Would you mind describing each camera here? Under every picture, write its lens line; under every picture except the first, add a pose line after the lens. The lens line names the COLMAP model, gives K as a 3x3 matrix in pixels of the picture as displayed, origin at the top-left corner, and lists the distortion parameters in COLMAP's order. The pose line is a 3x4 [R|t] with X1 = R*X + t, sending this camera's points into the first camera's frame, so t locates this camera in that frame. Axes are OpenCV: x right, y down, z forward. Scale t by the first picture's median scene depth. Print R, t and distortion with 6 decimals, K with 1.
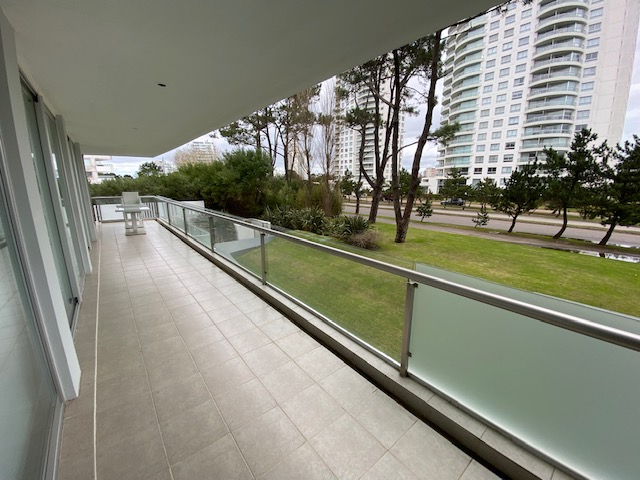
lens RADIAL K [[258.8, 0, 319.9], [0, 258.8, 239.1], [0, 0, 1]] dist [0.017908, -0.018629]
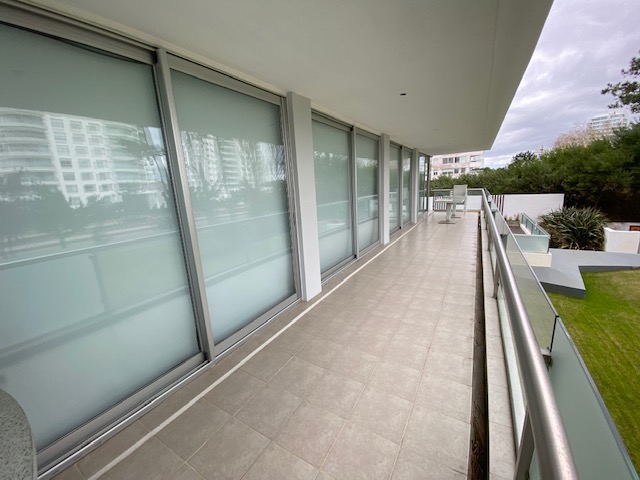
lens RADIAL K [[258.8, 0, 319.9], [0, 258.8, 239.1], [0, 0, 1]] dist [0.017908, -0.018629]
pose [[0.332701, 0.172911, -0.927045, 0.126482], [-0.146329, 0.980606, 0.130386, -0.011397], [0.931610, 0.092274, 0.351550, 0.074819]]
